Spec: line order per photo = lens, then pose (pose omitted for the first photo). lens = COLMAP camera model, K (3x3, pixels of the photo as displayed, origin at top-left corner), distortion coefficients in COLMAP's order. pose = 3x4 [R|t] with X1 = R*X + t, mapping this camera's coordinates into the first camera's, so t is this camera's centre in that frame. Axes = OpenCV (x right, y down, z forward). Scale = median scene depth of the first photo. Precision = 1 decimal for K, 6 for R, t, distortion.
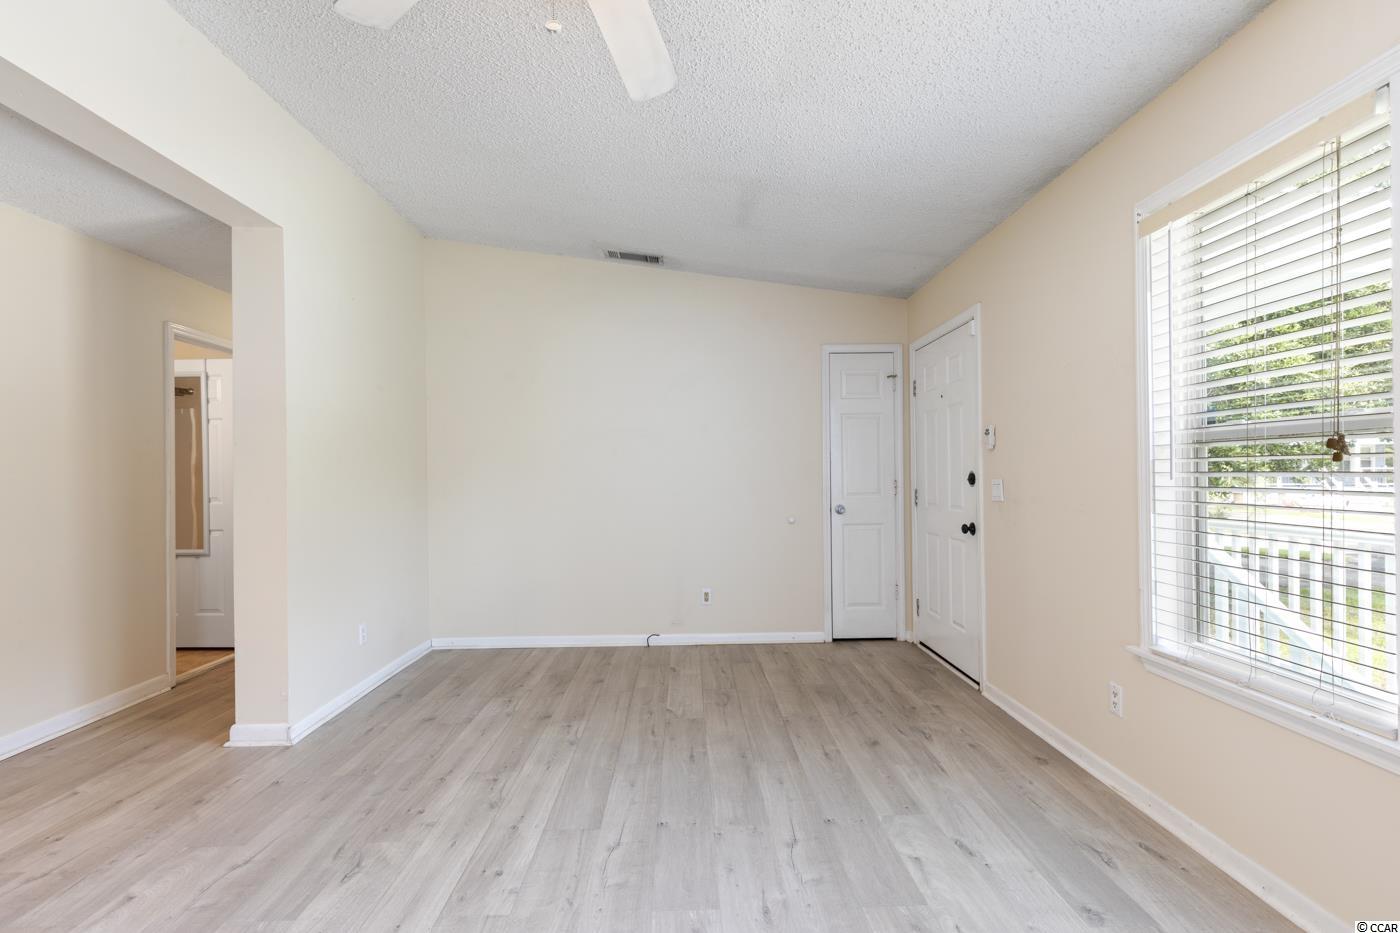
lens RADIAL K [[636.6, 0, 698.4], [0, 636.6, 472.7], [0, 0, 1]] dist [0.011671, -0.003573]
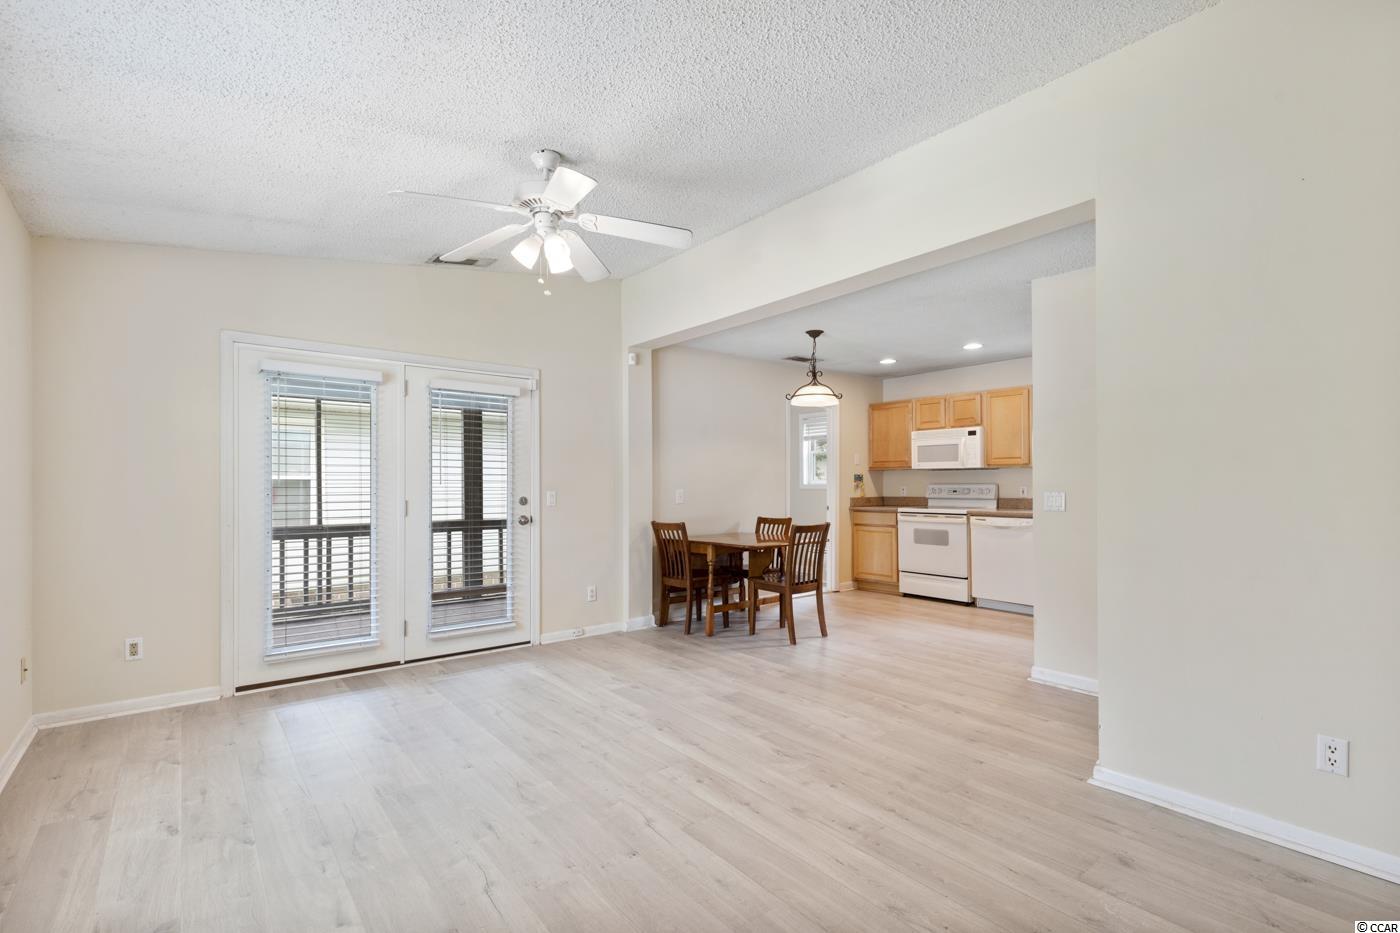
lens RADIAL K [[636.6, 0, 692.2], [0, 636.6, 473.6], [0, 0, 1]] dist [0.011671, -0.003573]
pose [[-0.795022, 0.001944, -0.606578, 0.452705], [0.014286, 0.999778, -0.015519, 0.005740], [0.606413, -0.021004, -0.794873, 1.847727]]
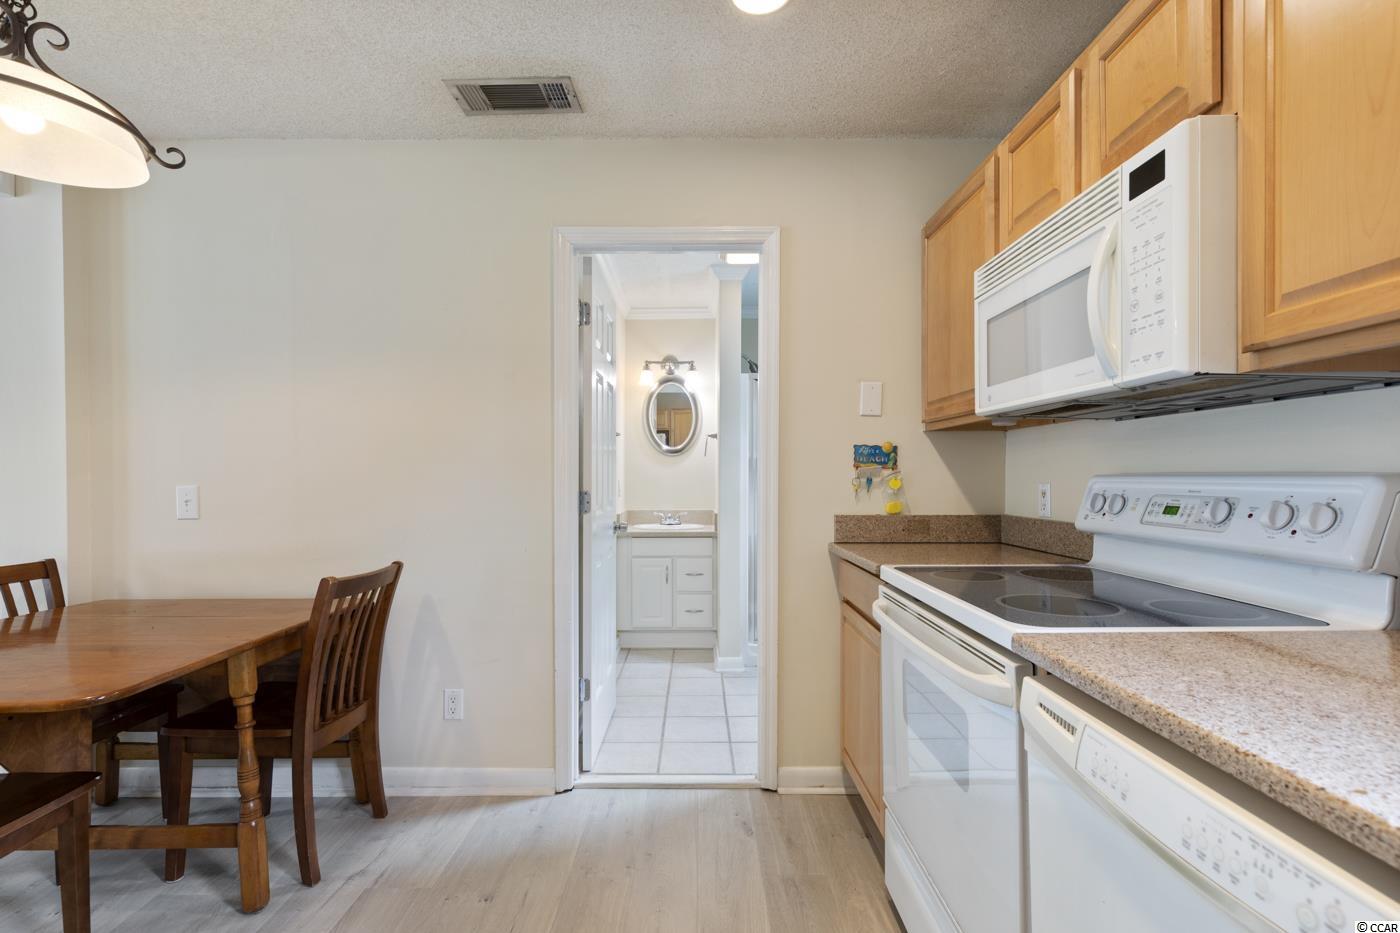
lens RADIAL K [[636.6, 0, 678.9], [0, 636.6, 465.3], [0, 0, 1]] dist [0.011671, -0.003573]
pose [[-0.998606, 0.001410, 0.052769, -1.995485], [0.000083, 0.999684, -0.025153, 0.033447], [-0.052788, -0.025113, -0.998290, 0.826951]]
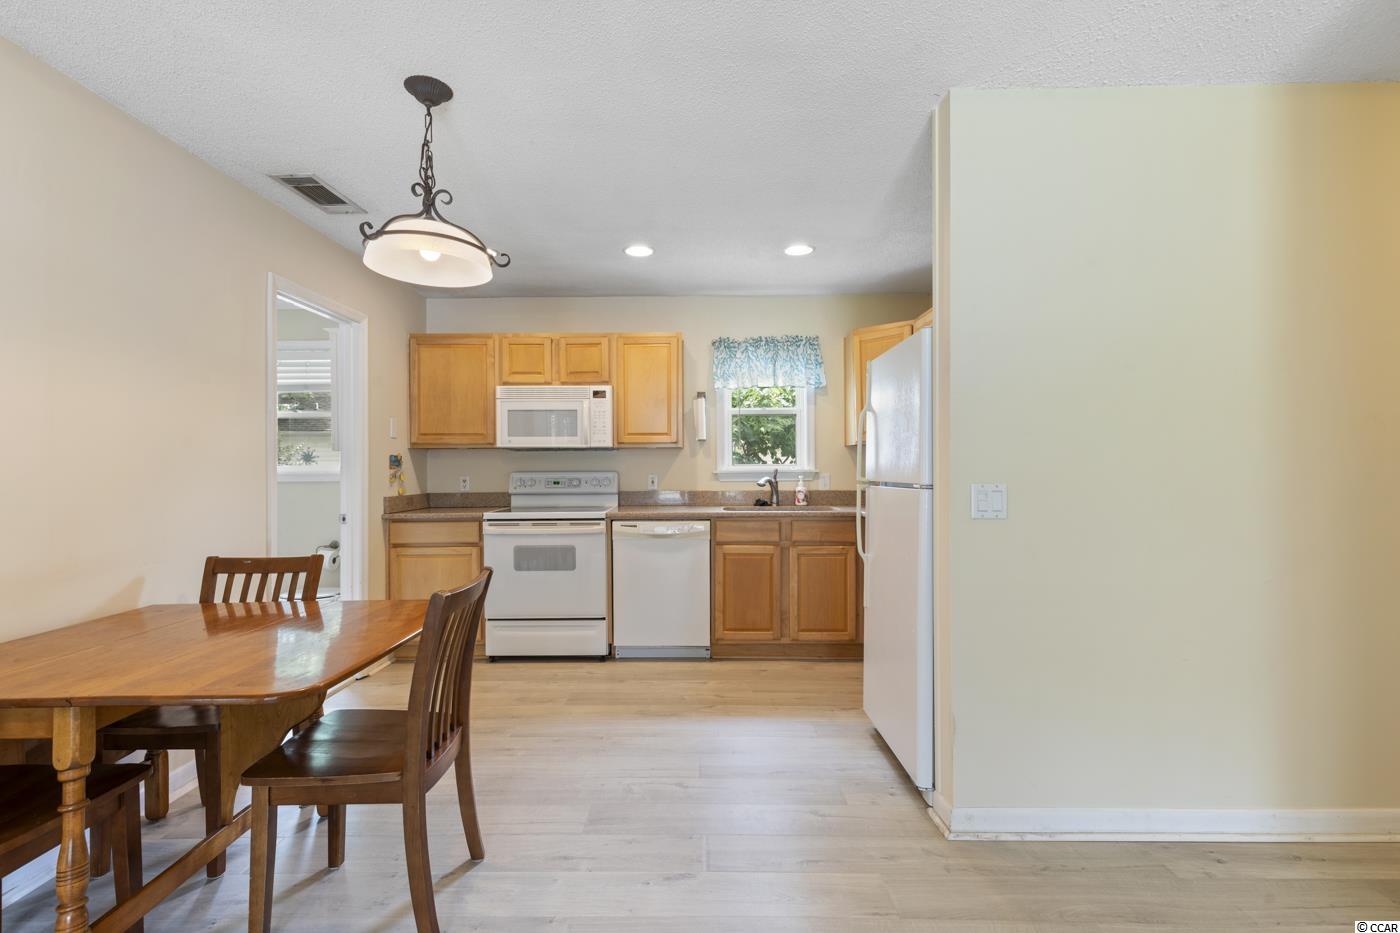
lens RADIAL K [[636.6, 0, 692.5], [0, 636.6, 467.7], [0, 0, 1]] dist [0.011671, -0.003573]
pose [[-0.027575, 0.004653, -0.999609, -0.422894], [0.012121, 0.999917, 0.004320, 0.009843], [0.999546, -0.011997, -0.027629, 0.638377]]
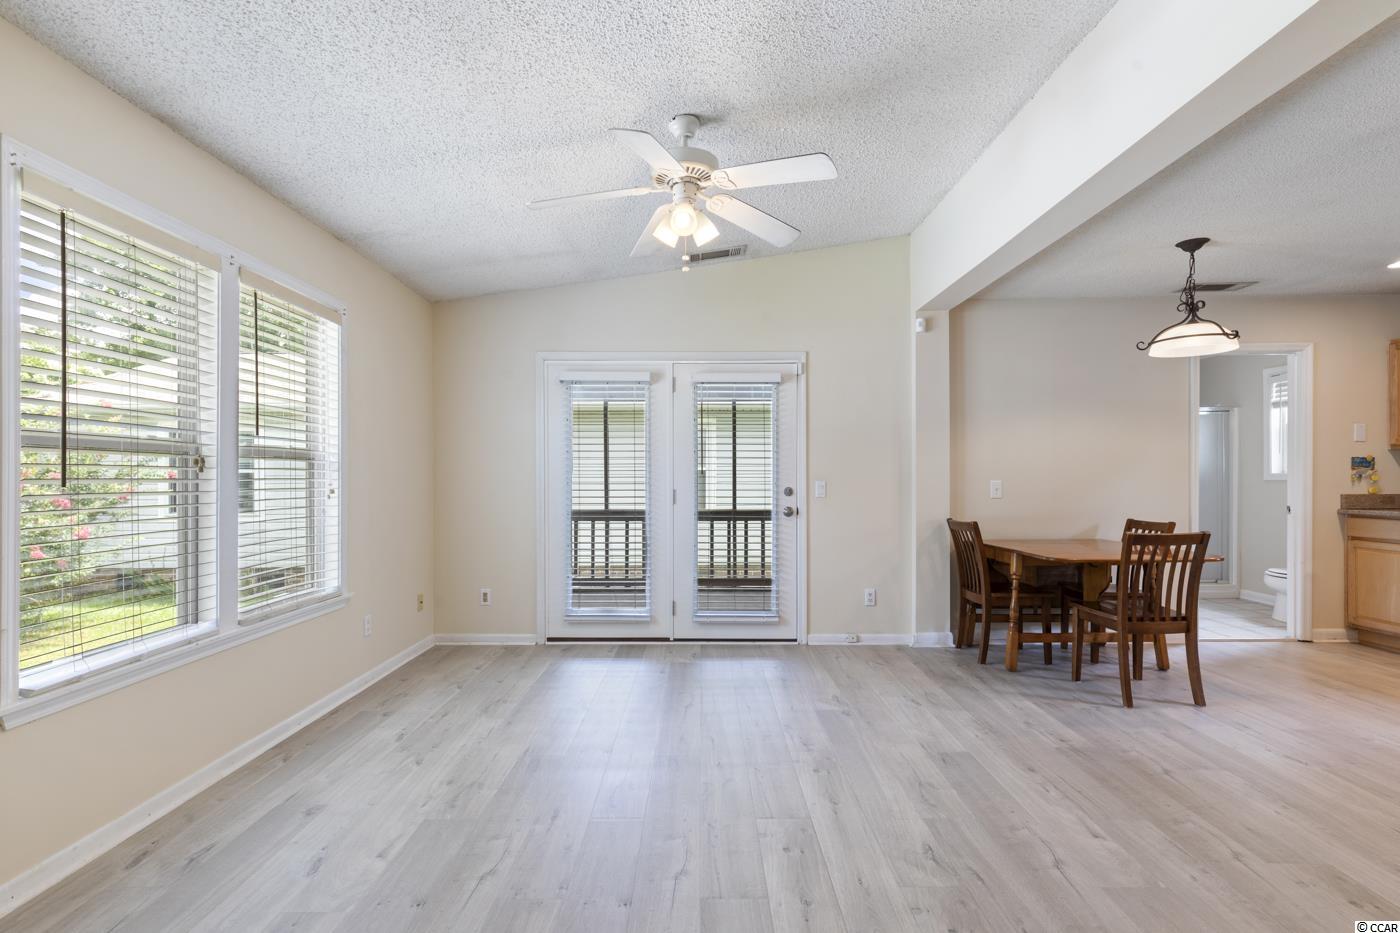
lens RADIAL K [[636.6, 0, 697.4], [0, 636.6, 472.2], [0, 0, 1]] dist [0.011671, -0.003573]
pose [[-0.999489, 0.014397, 0.028523, -0.183031], [0.014080, 0.999837, -0.011306, 0.013080], [-0.028681, -0.010898, -0.999529, 1.850954]]
